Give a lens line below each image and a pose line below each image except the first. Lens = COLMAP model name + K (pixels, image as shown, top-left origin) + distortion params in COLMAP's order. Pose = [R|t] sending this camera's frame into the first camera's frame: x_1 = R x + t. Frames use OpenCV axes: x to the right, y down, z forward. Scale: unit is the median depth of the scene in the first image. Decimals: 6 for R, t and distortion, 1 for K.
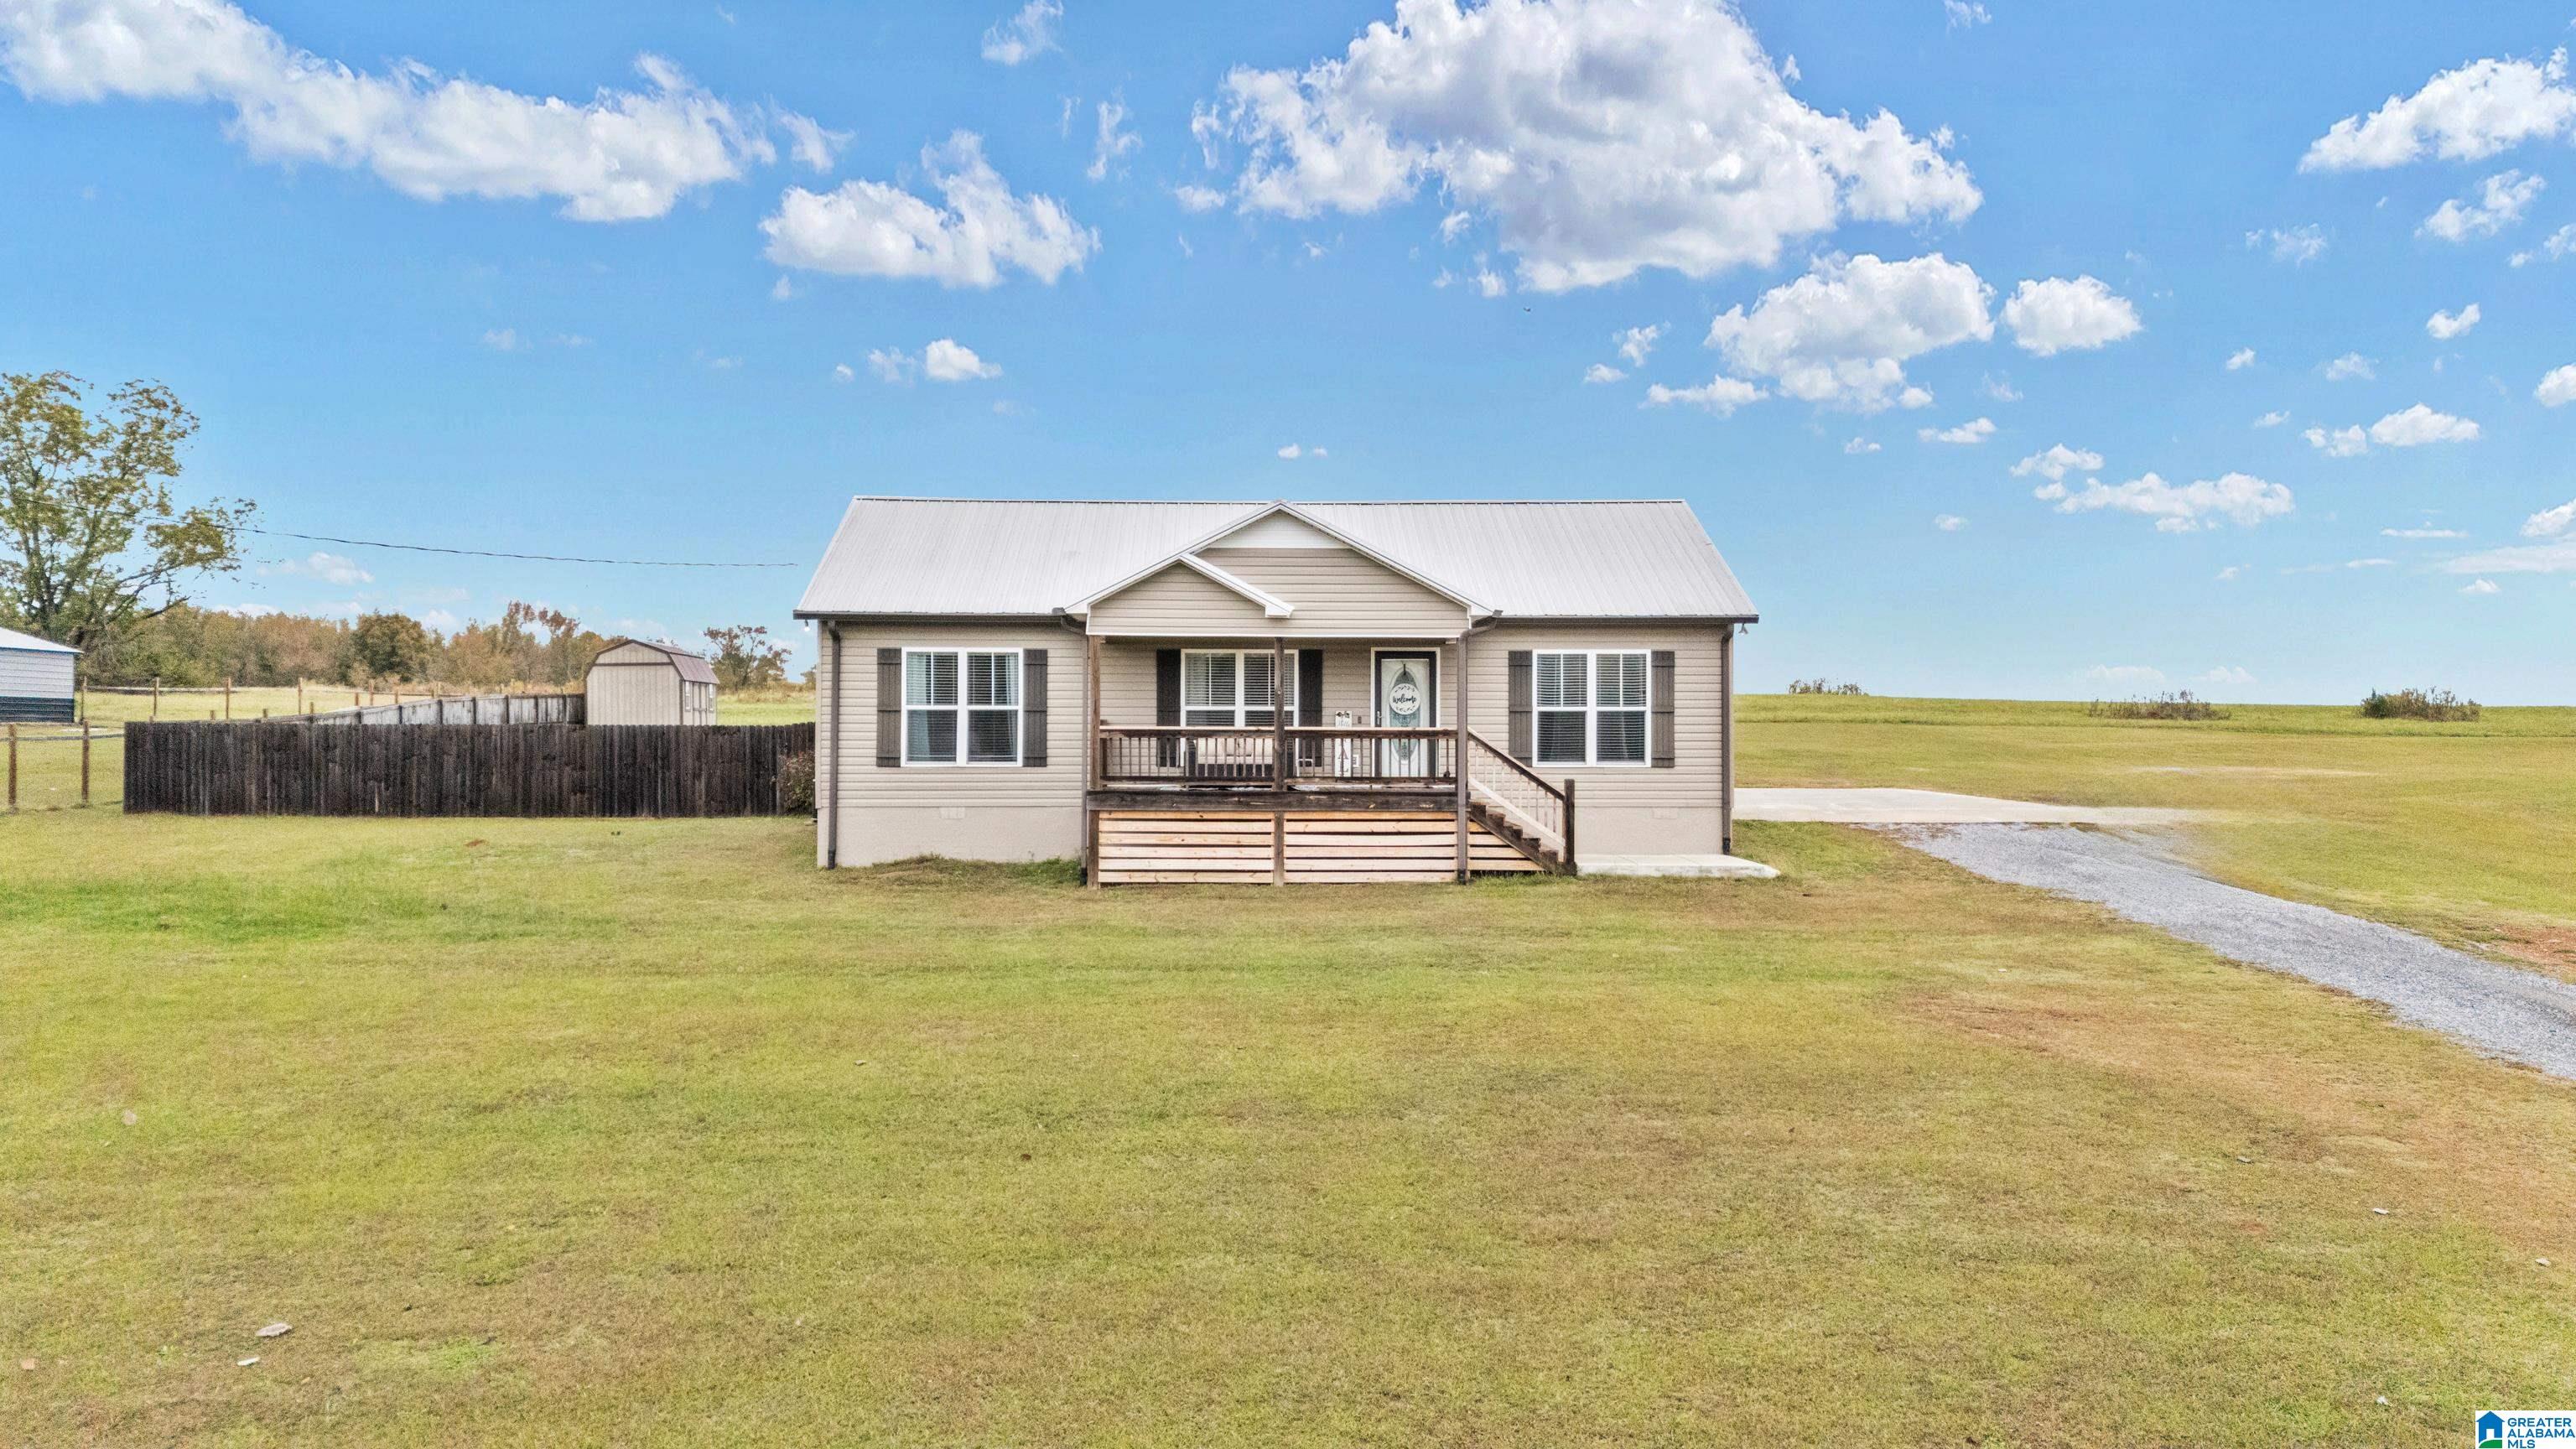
lens RADIAL K [[1856.4, 0, 1298.9], [0, 1856.4, 719.7], [0, 0, 1]] dist [0.032235, -0.014902]
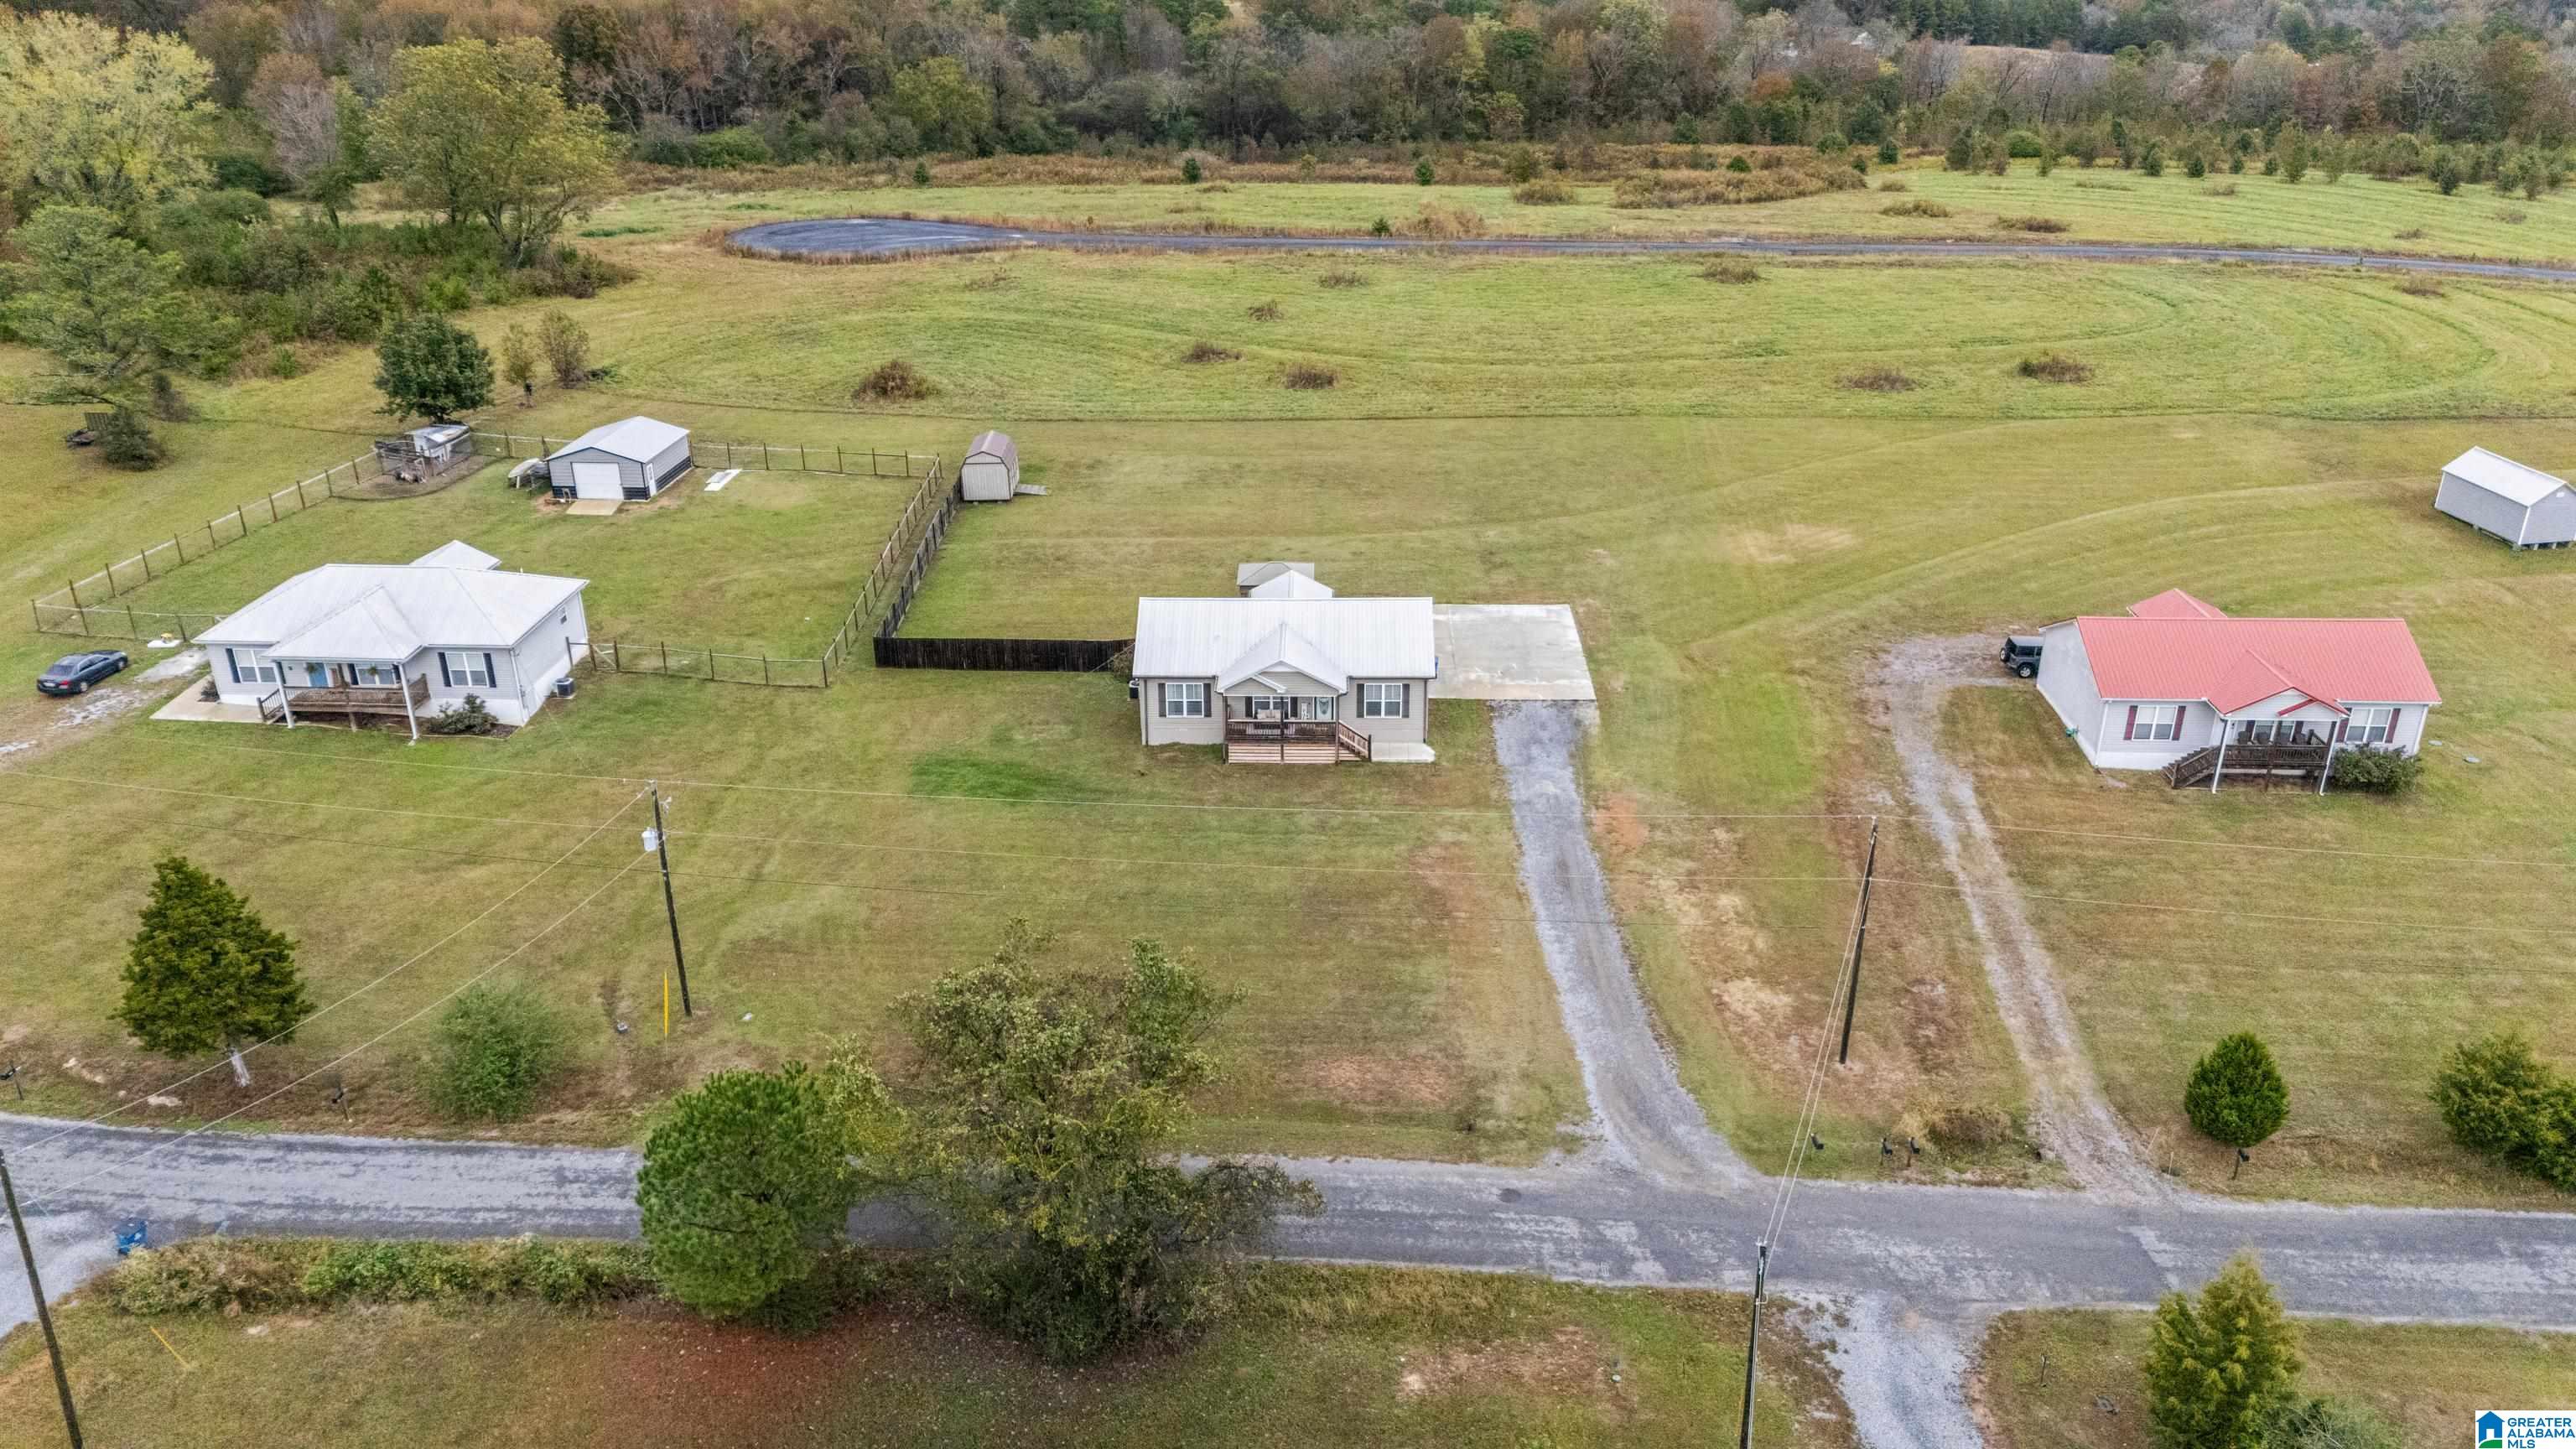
lens RADIAL K [[1856.4, 0, 1290.0], [0, 1856.4, 726.1], [0, 0, 1]] dist [0.032235, -0.014902]
pose [[0.998607, 0.018901, -0.049262, 0.165607], [0.004536, 0.899427, 0.437048, -1.428750], [0.052568, -0.436663, 0.898088, -1.973564]]
